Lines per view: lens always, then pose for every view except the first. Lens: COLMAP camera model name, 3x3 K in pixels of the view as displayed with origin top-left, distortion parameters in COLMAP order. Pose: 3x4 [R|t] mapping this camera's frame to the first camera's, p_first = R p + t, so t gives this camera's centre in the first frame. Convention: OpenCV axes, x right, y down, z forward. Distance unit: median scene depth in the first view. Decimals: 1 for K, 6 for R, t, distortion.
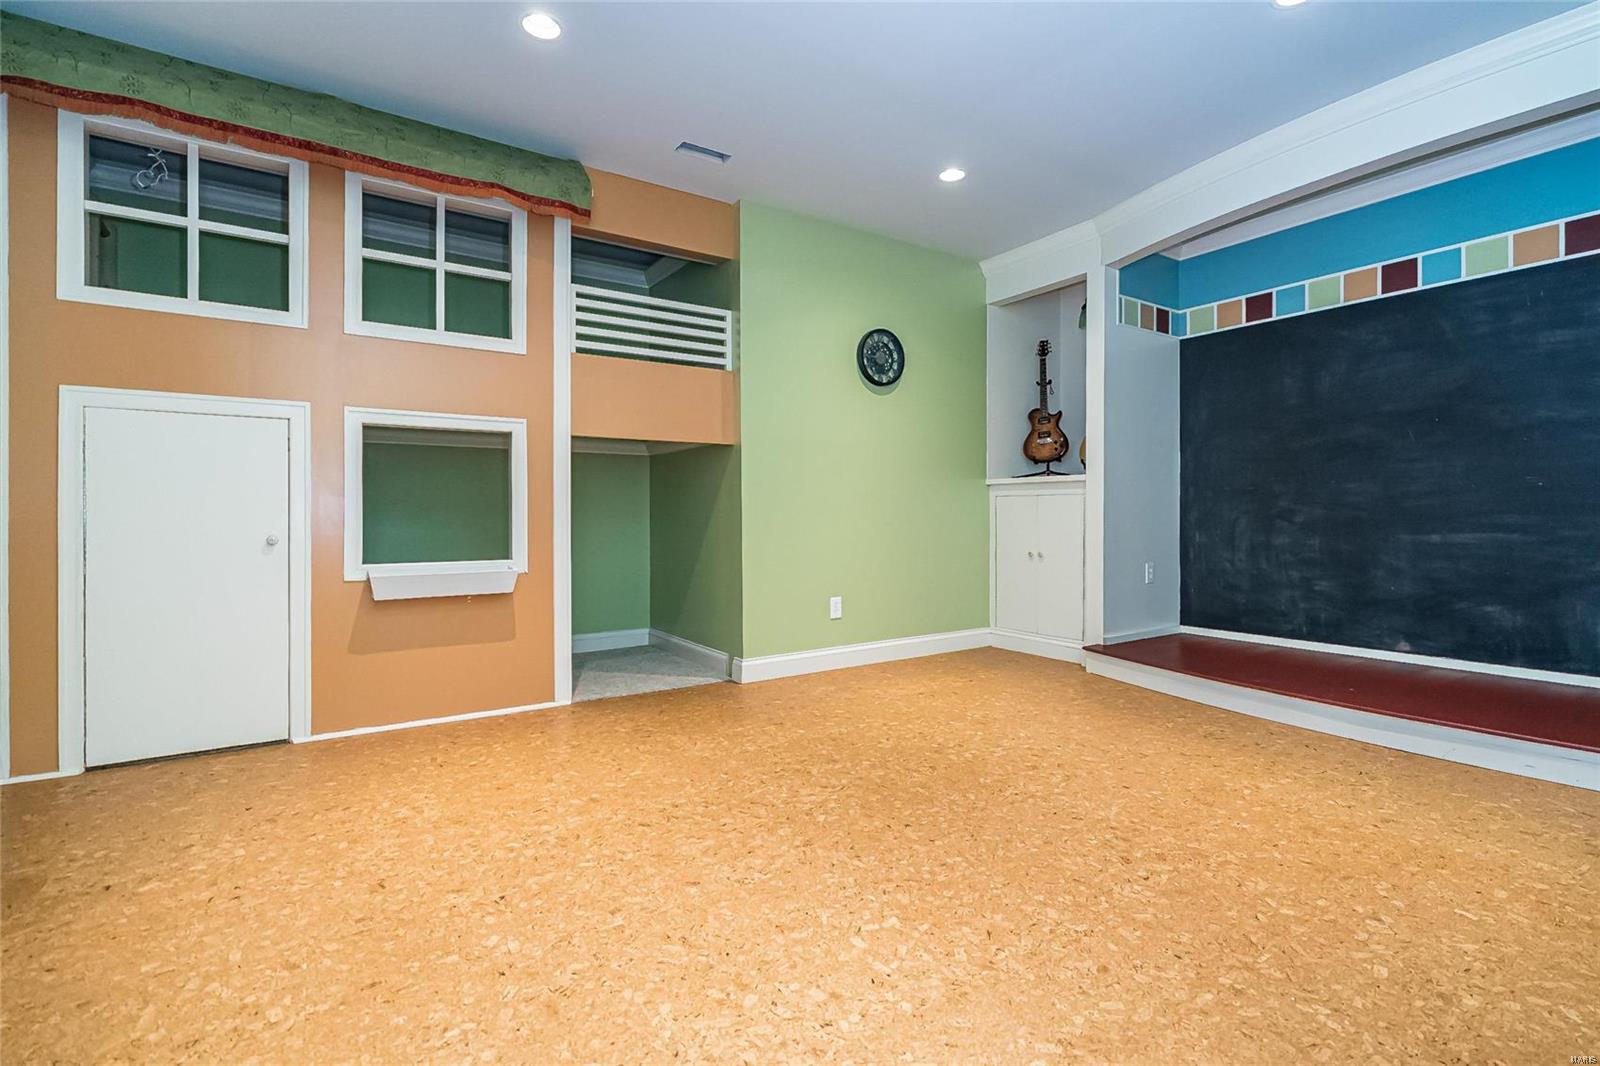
lens RADIAL K [[711.9, 0, 820.2], [0, 711.9, 511.9], [0, 0, 1]] dist [-0.001280, 0.000036]
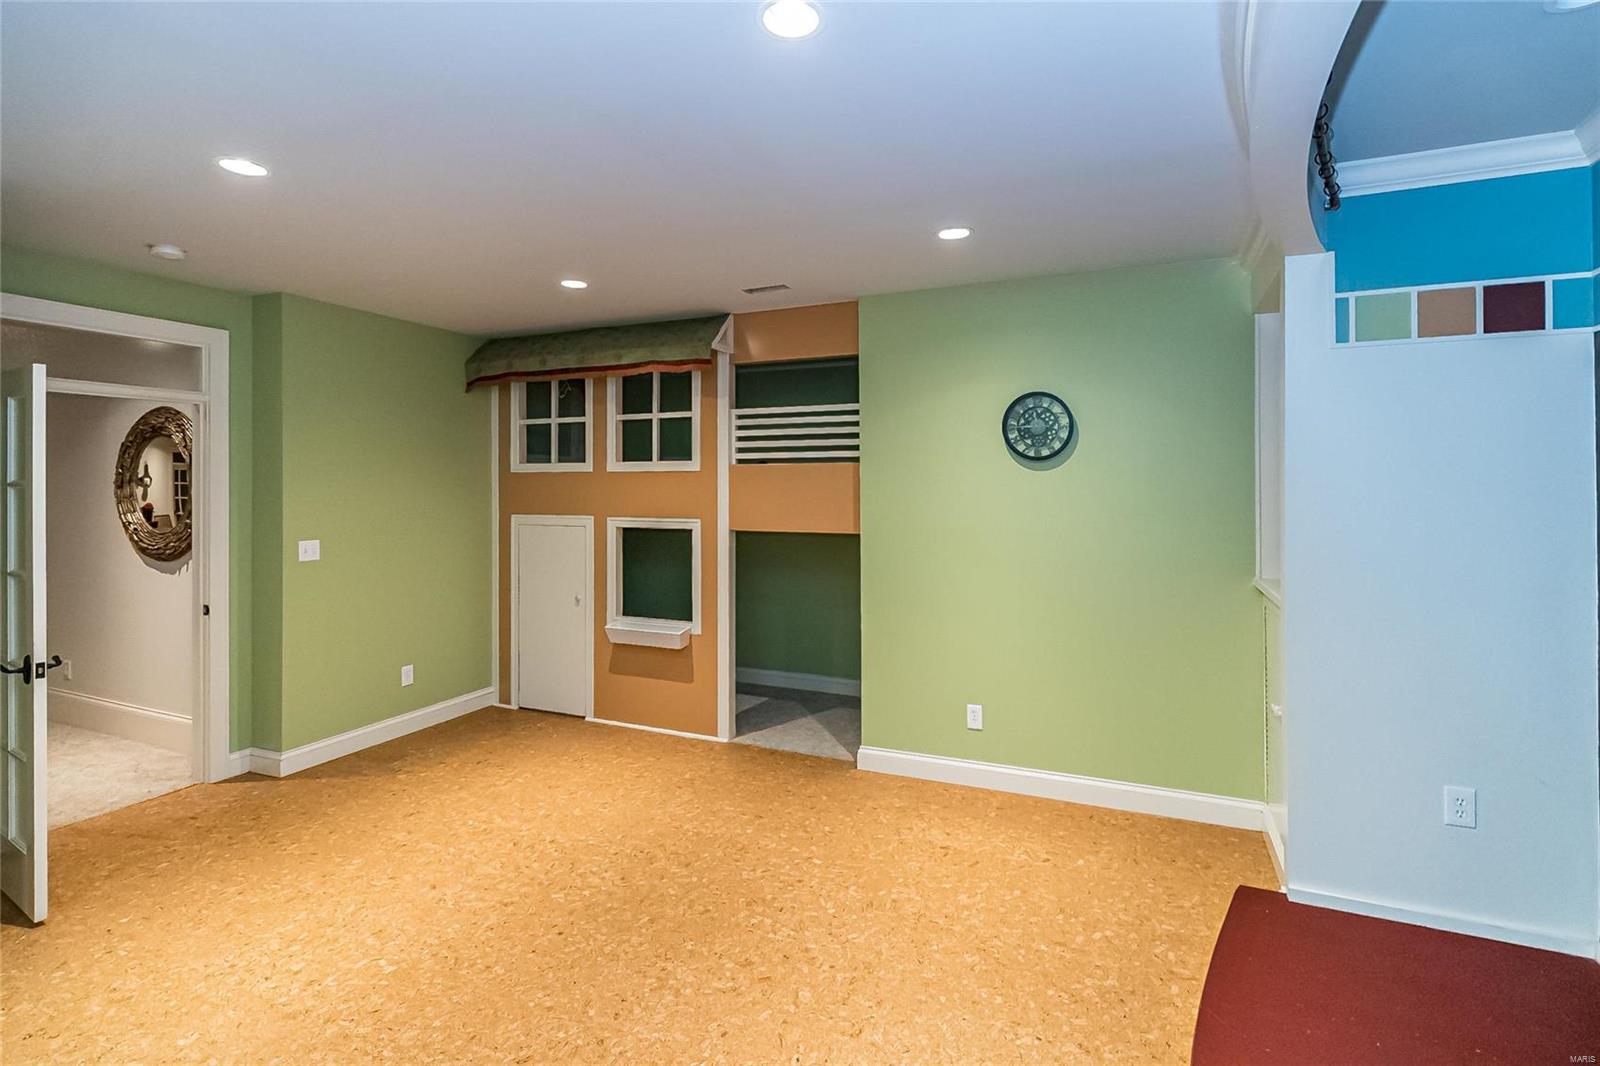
lens RADIAL K [[742.0, 0, 835.6], [0, 742.0, 493.9], [0, 0, 1]] dist [0.000098, -0.000185]
pose [[0.555953, 0.009916, -0.831155, 0.883949], [-0.005202, 0.999951, 0.008450, -0.192267], [0.831198, -0.000374, 0.555977, 0.440174]]
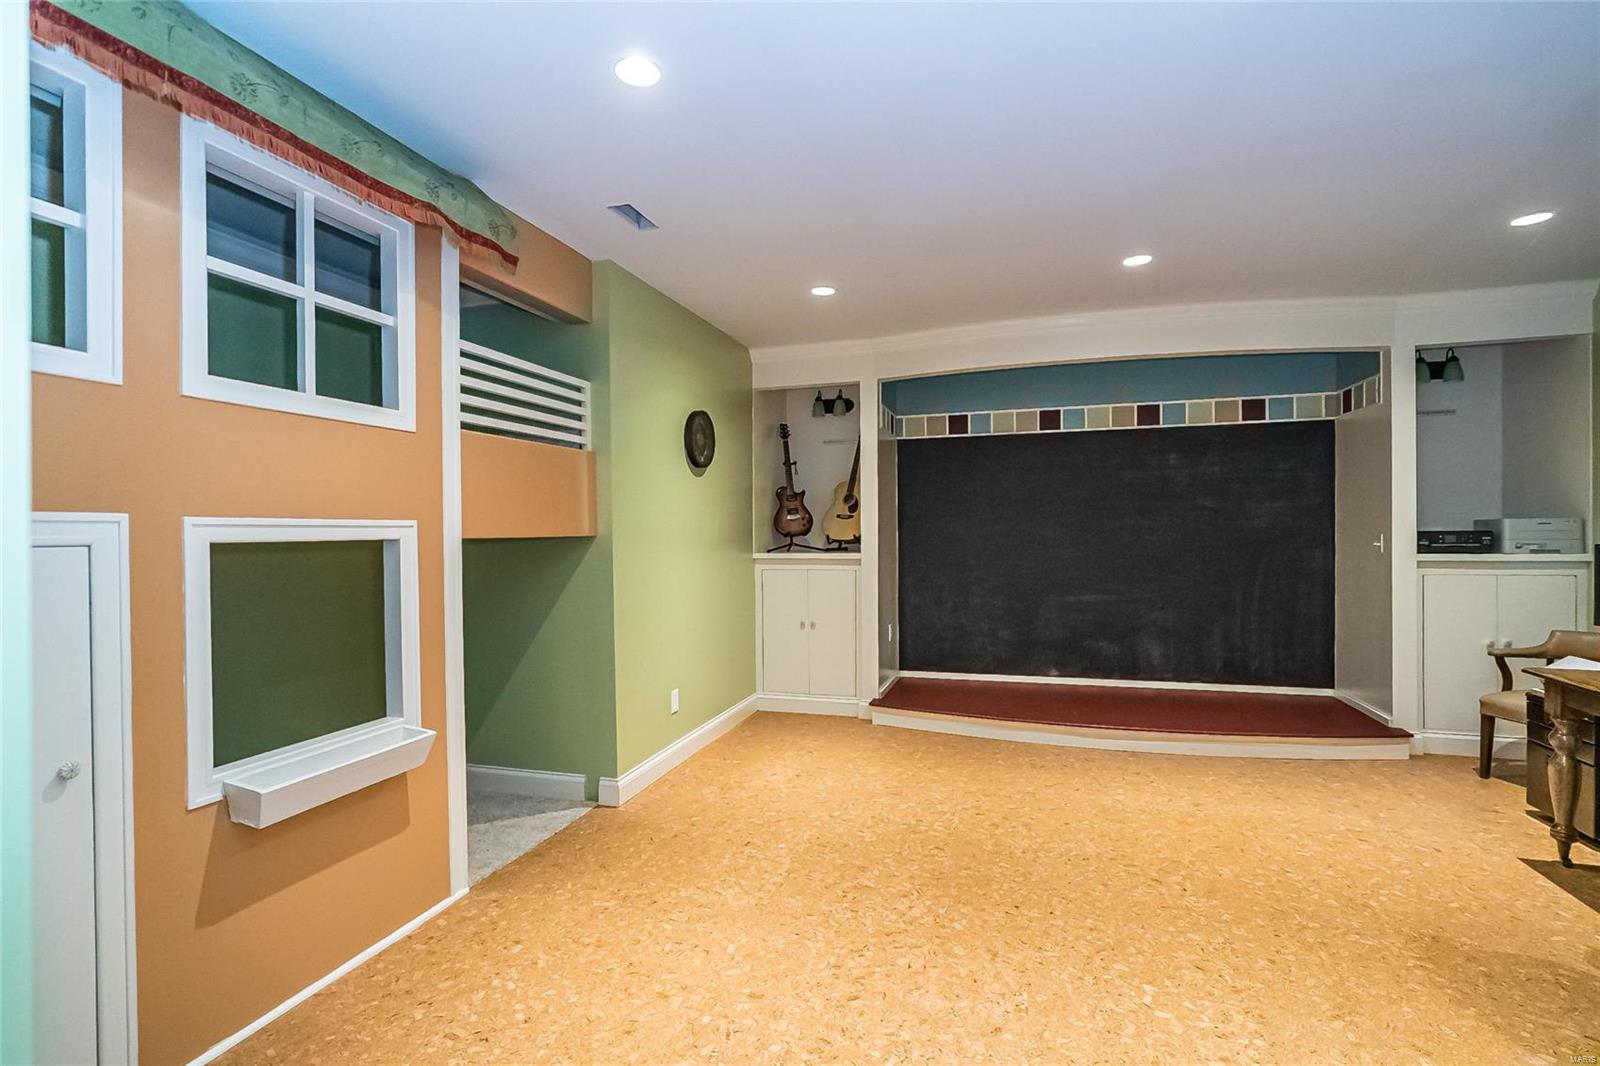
lens RADIAL K [[714.9, 0, 800.0], [0, 714.9, 533.0], [0, 0, 1]] dist [0.002252, 0.000766]
pose [[0.783188, -0.006602, 0.621750, -0.565305], [0.007200, 0.999973, 0.001548, -0.116820], [-0.621743, 0.003264, 0.783215, 0.184728]]
